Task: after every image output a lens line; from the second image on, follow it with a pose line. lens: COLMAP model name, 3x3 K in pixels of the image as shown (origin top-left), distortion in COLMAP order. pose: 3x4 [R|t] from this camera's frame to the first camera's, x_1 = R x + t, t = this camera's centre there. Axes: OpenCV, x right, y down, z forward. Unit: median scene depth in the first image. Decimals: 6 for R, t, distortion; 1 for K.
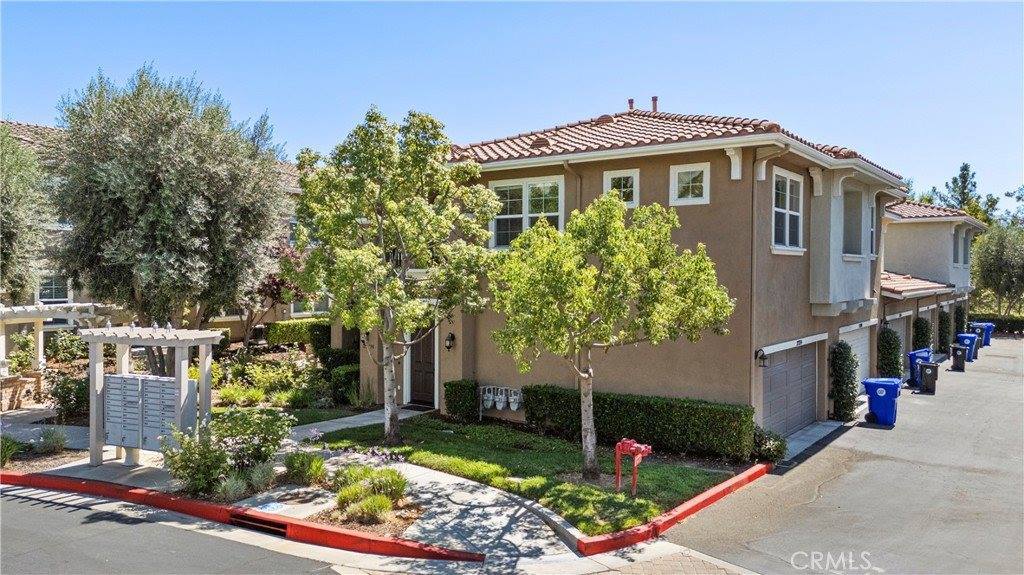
lens RADIAL K [[754.9, 0, 512.0], [0, 754.9, 287.5], [0, 0, 1]] dist [0.076064, -0.063740]
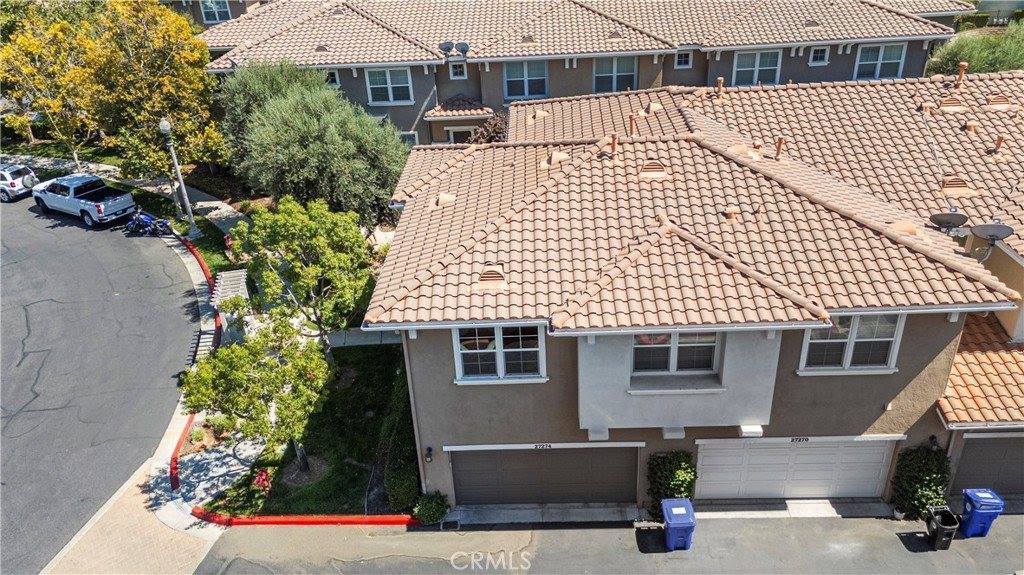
lens RADIAL K [[754.9, 0, 512.0], [0, 754.9, 287.5], [0, 0, 1]] dist [0.076064, -0.063740]
pose [[0.573693, 0.371142, -0.730157, 1.560837], [0.029048, 0.881666, 0.470978, -0.952774], [0.818555, -0.291406, 0.495025, 0.701155]]
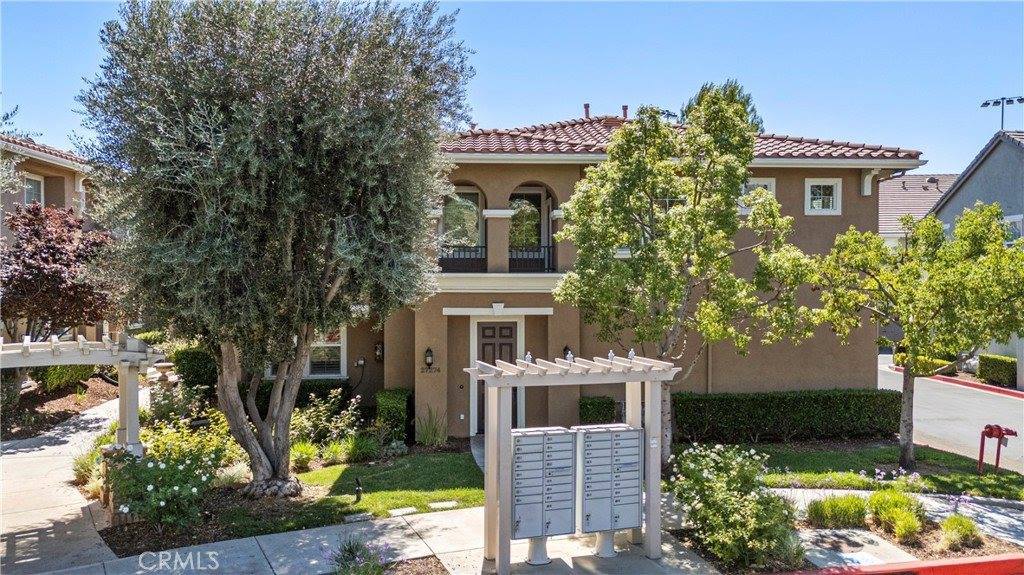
lens RADIAL K [[754.9, 0, 512.0], [0, 754.9, 287.5], [0, 0, 1]] dist [0.076064, -0.063740]
pose [[0.763551, -0.014637, 0.645582, -1.084944], [0.016729, 0.999856, 0.002884, -0.017336], [-0.645531, 0.008597, 0.763685, 0.567251]]
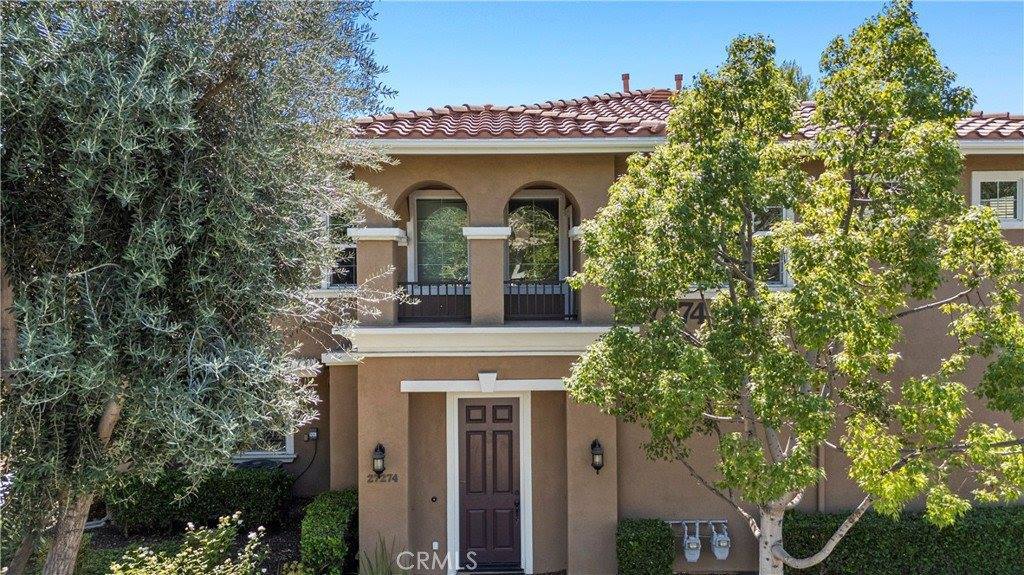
lens RADIAL K [[754.9, 0, 512.0], [0, 754.9, 287.5], [0, 0, 1]] dist [0.076064, -0.063740]
pose [[0.796285, -0.020278, 0.604582, -0.727075], [0.022236, 0.999744, 0.004244, -0.087446], [-0.604513, 0.010064, 0.796532, 0.911582]]
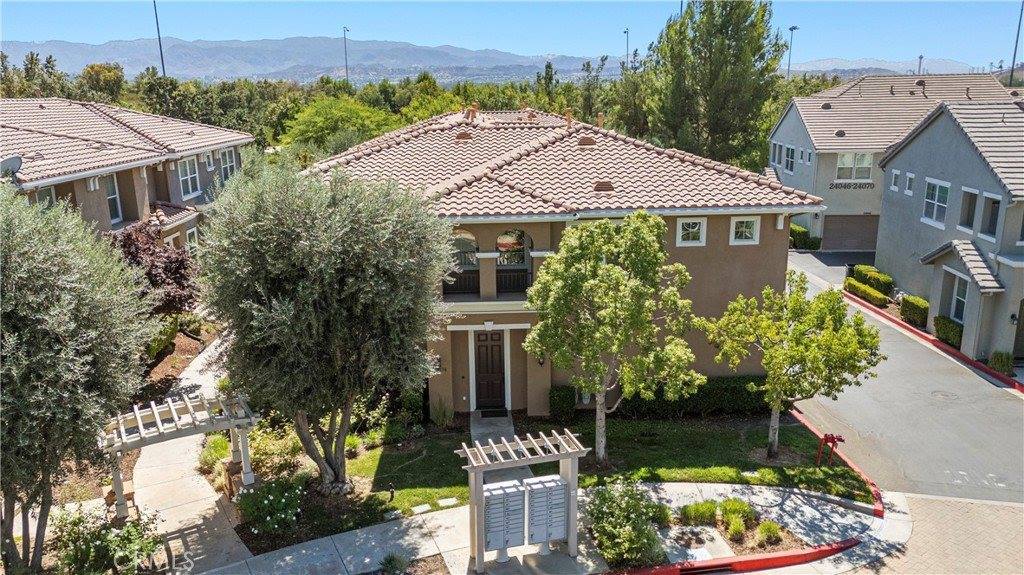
lens RADIAL K [[754.9, 0, 512.0], [0, 754.9, 287.5], [0, 0, 1]] dist [0.076064, -0.063740]
pose [[0.780383, -0.168940, 0.602048, -1.254446], [0.028970, 0.971546, 0.235073, -0.487695], [-0.624630, -0.166005, 0.763072, 0.224766]]
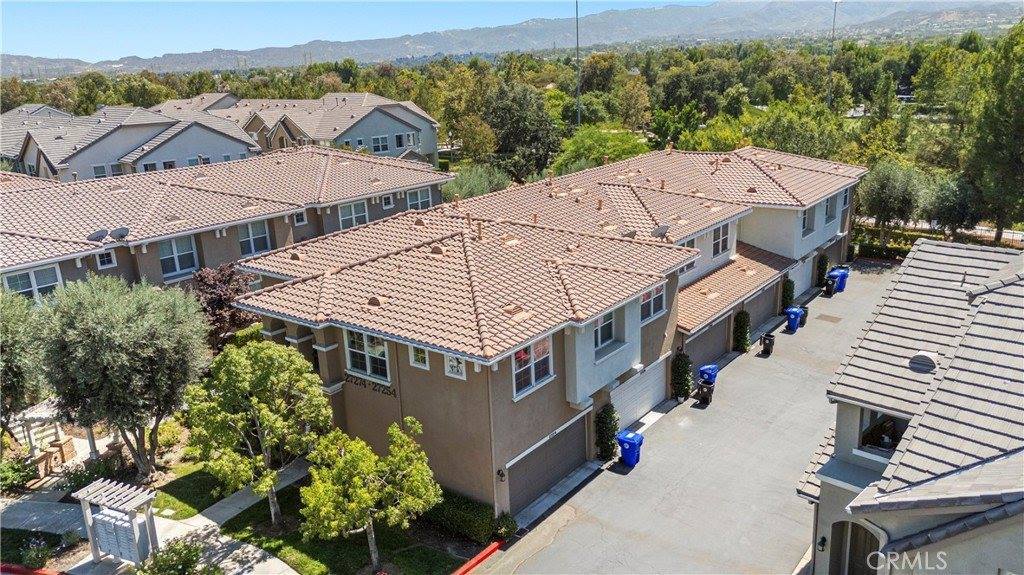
lens RADIAL K [[754.9, 0, 512.0], [0, 754.9, 287.5], [0, 0, 1]] dist [0.076064, -0.063740]
pose [[0.998269, -0.037366, -0.045409, 0.546978], [0.047812, 0.965284, 0.256788, -0.862643], [0.034237, -0.258514, 0.965401, -0.528965]]
